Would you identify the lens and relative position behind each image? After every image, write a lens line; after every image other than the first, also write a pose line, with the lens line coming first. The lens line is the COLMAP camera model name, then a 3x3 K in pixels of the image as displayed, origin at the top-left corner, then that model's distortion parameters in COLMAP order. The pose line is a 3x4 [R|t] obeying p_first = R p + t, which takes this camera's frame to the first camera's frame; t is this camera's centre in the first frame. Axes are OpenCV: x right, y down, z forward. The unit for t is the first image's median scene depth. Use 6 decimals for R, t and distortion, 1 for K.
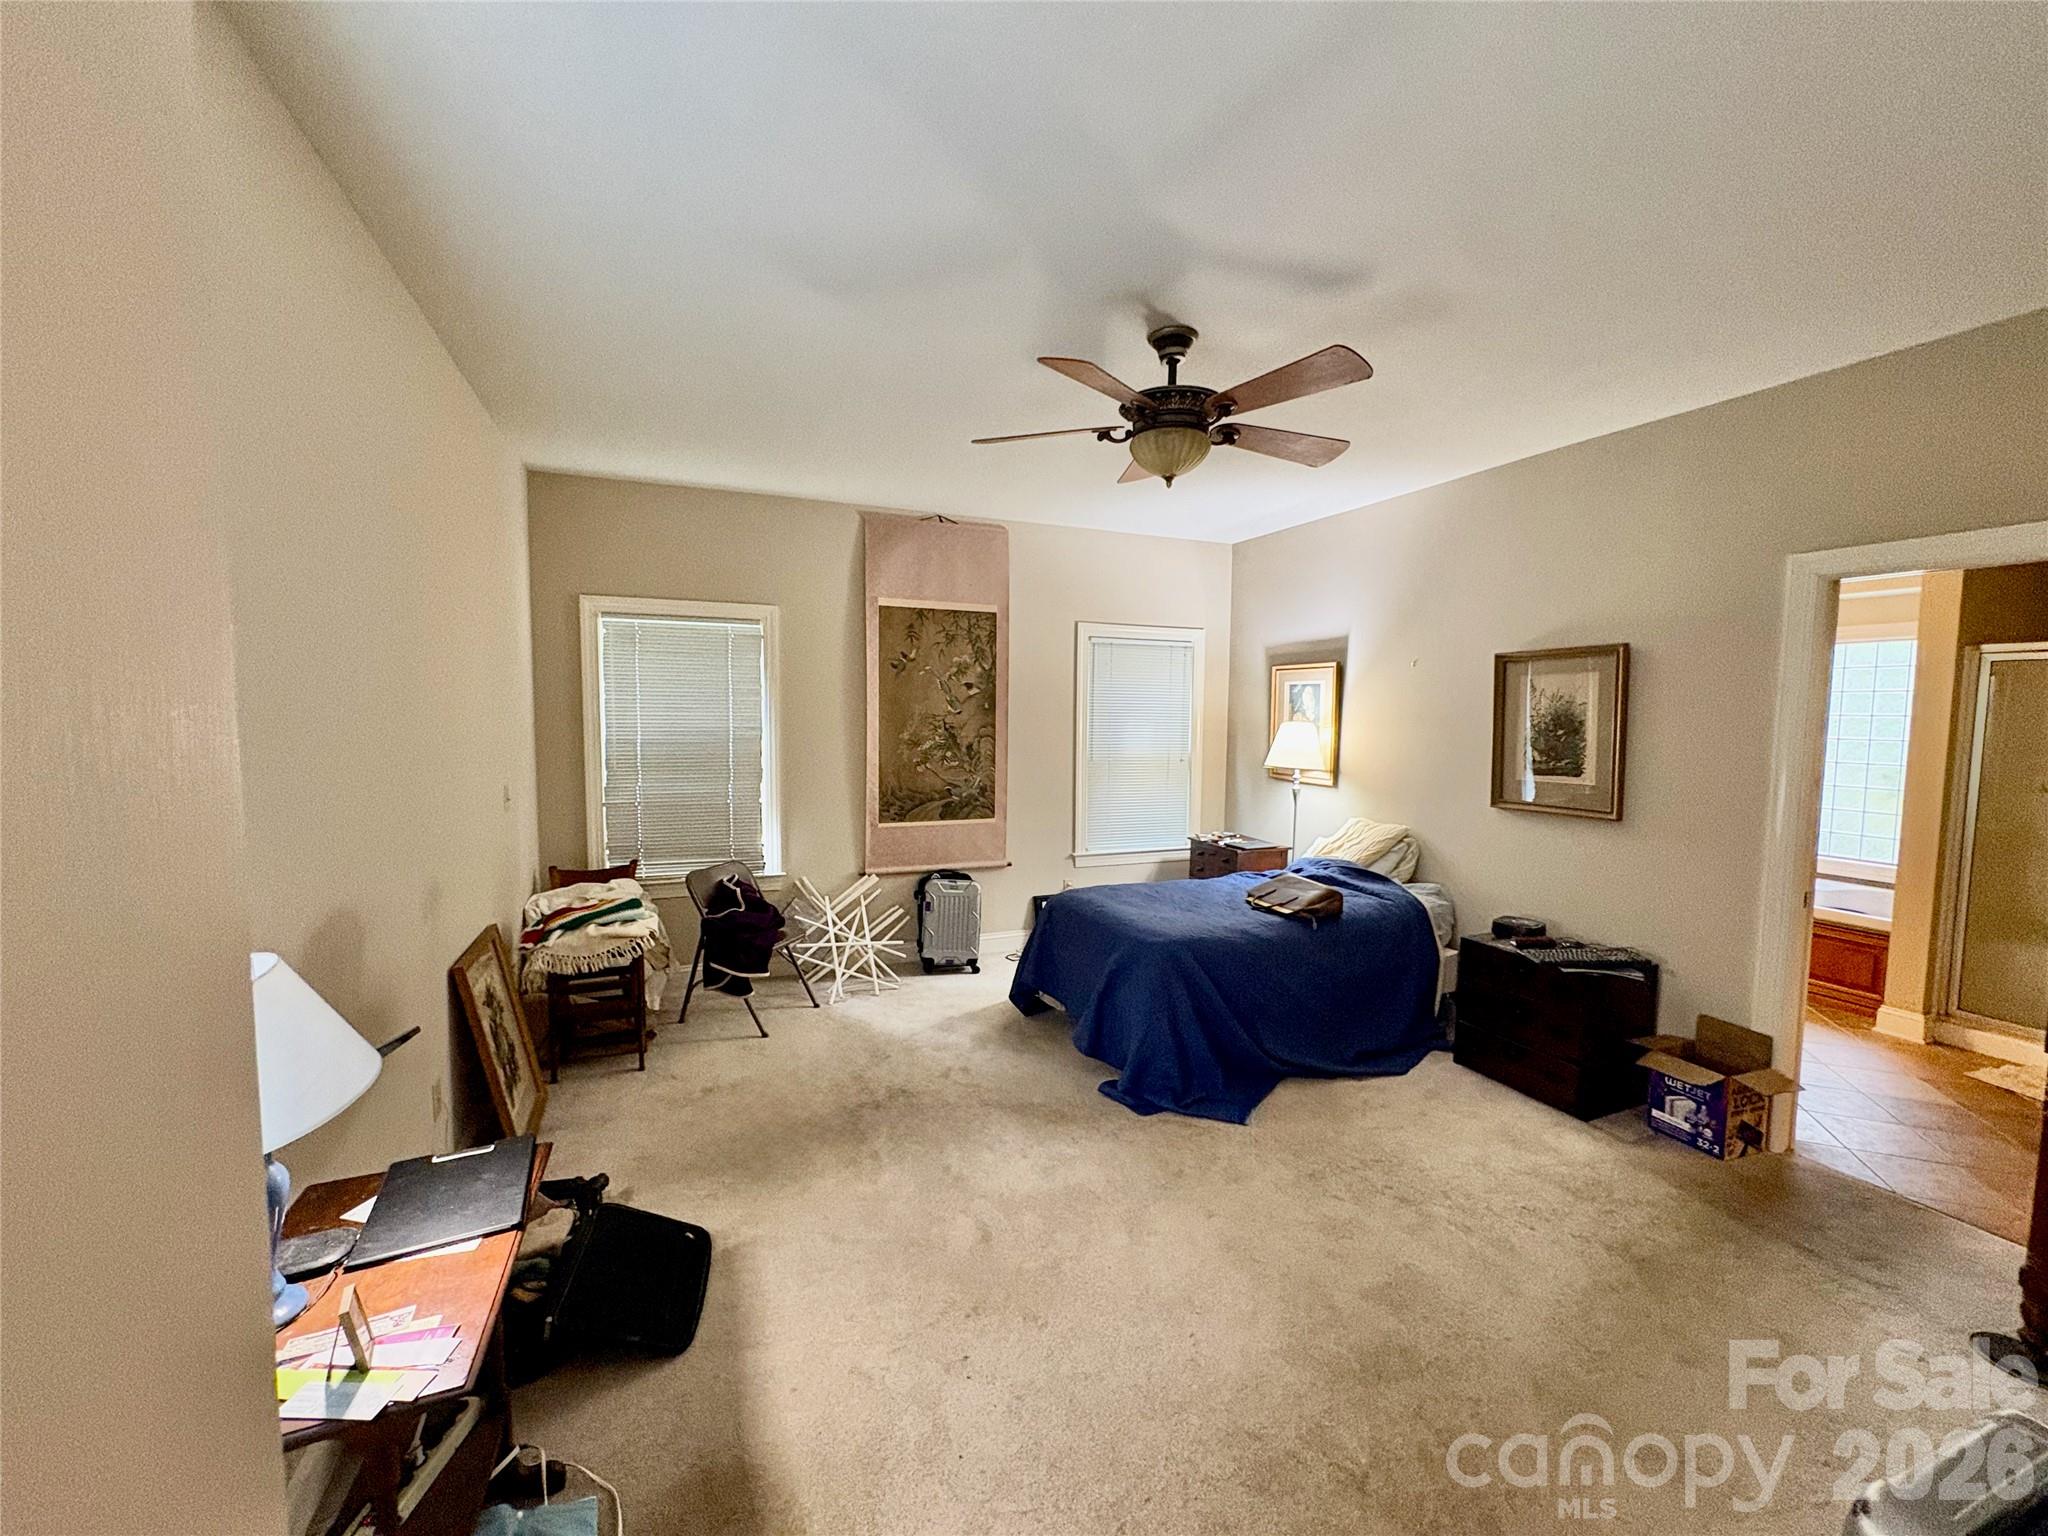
lens RADIAL K [[817.5, 0, 1023.6], [0, 817.5, 768.9], [0, 0, 1]] dist [-0.001308, 0.000688]
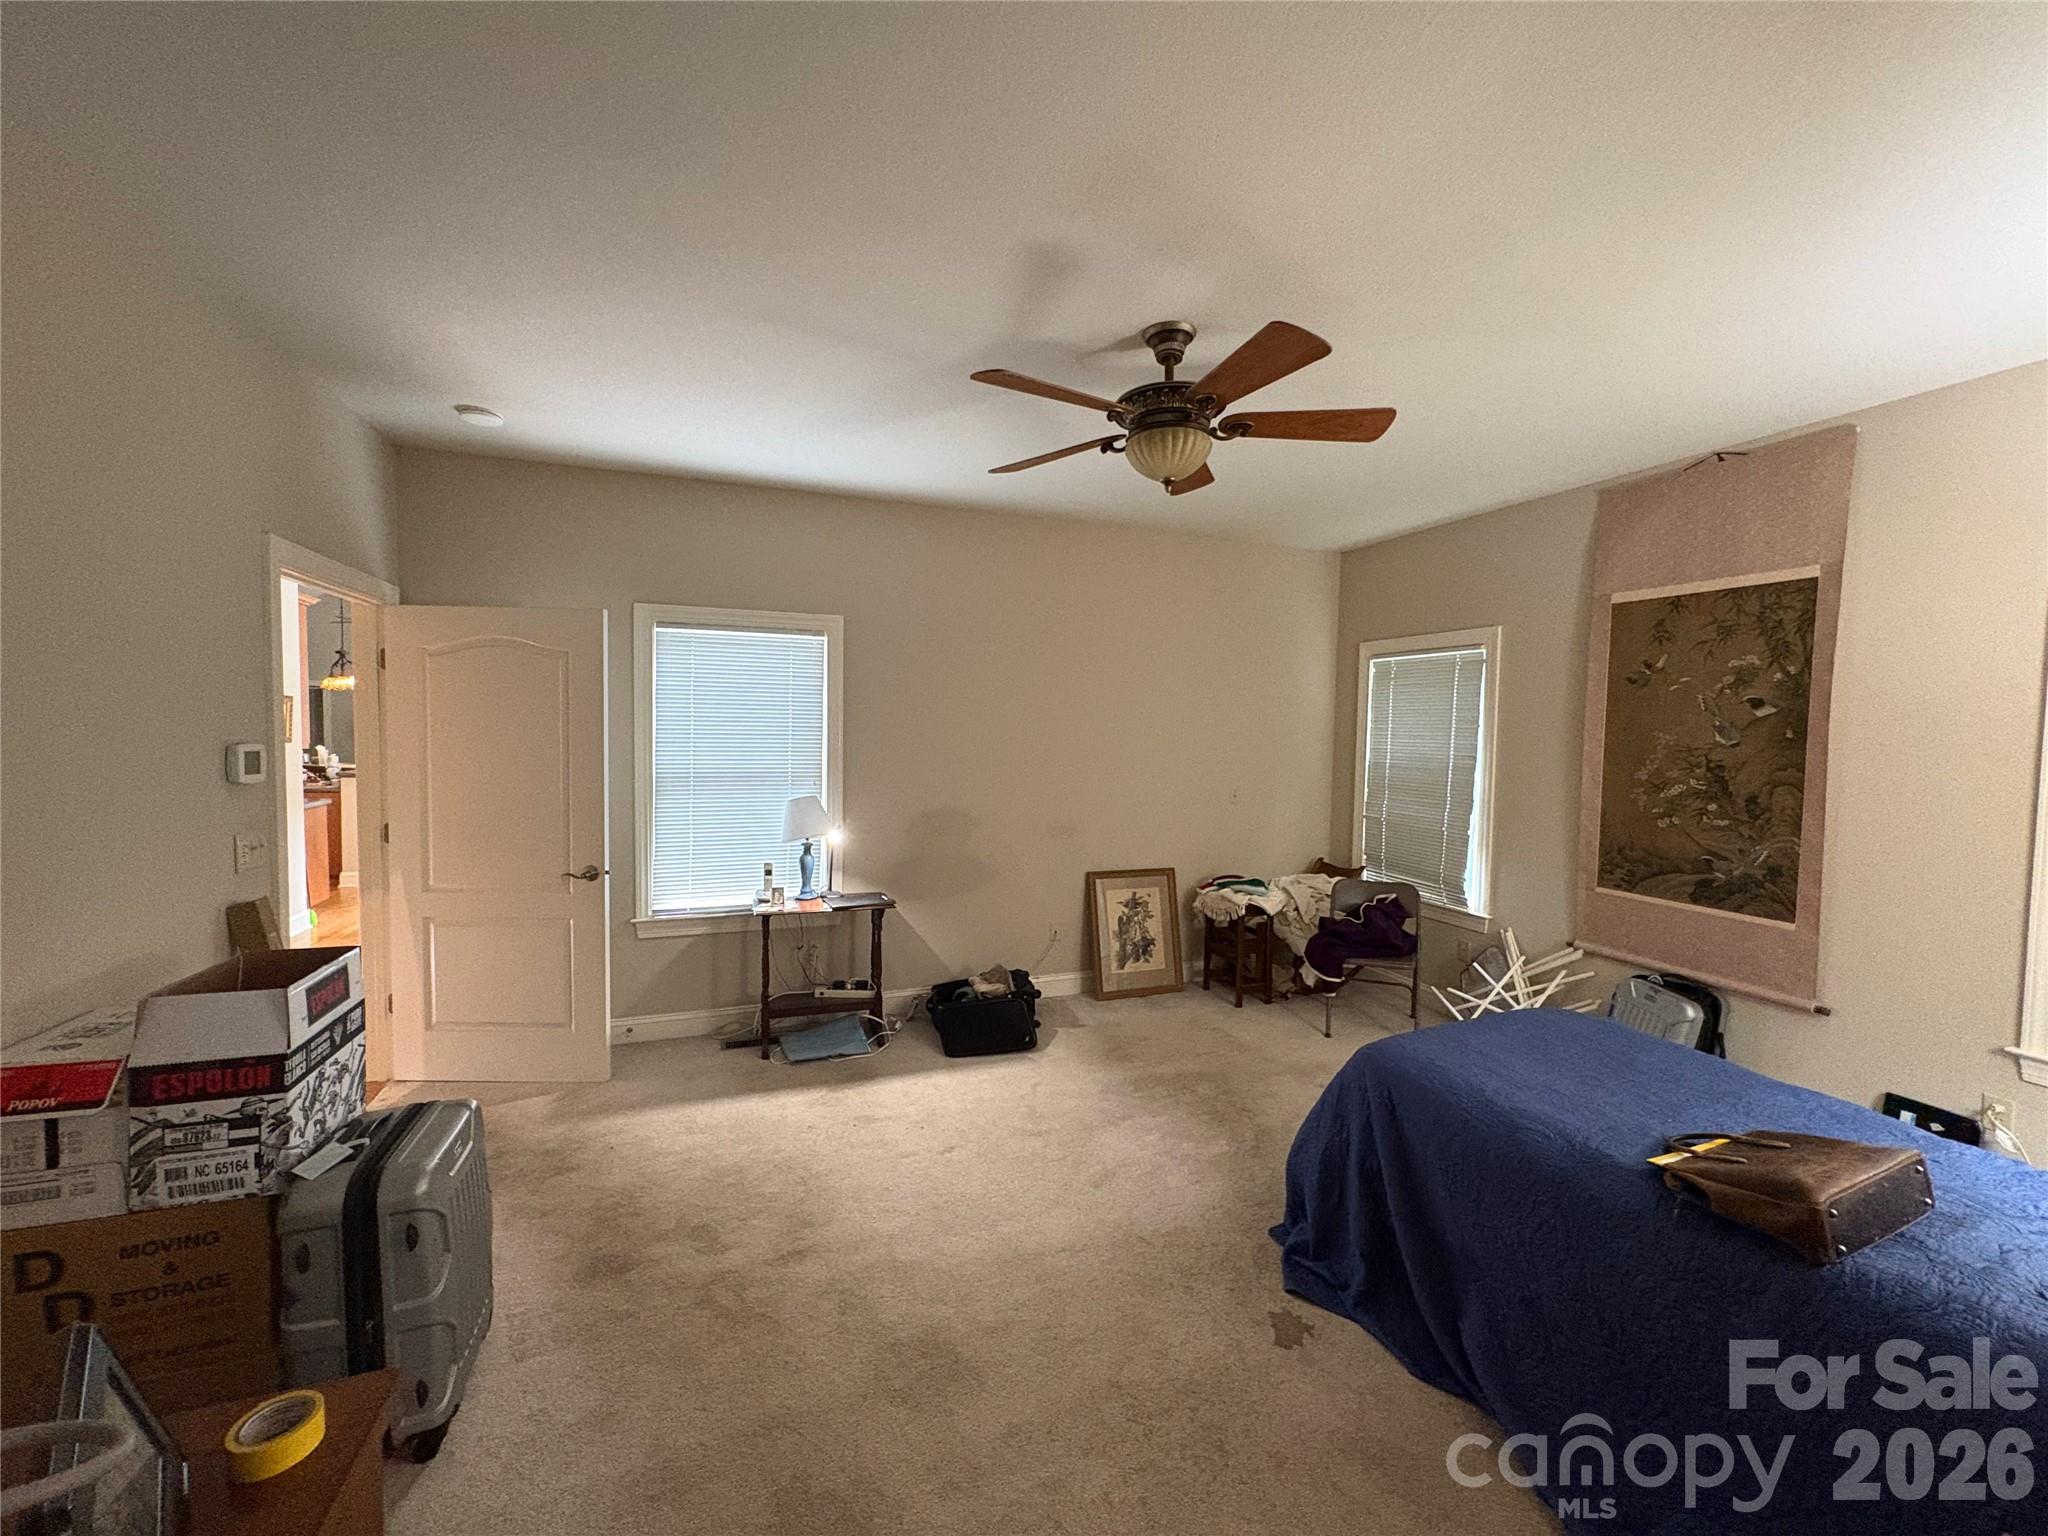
lens RADIAL K [[817.5, 0, 1026.1], [0, 817.5, 770.3], [0, 0, 1]] dist [-0.001308, 0.000688]
pose [[-0.033186, 0.042132, -0.998561, 0.596942], [-0.088789, 0.995036, 0.044934, -0.028590], [0.995497, 0.090152, -0.029280, 0.470450]]
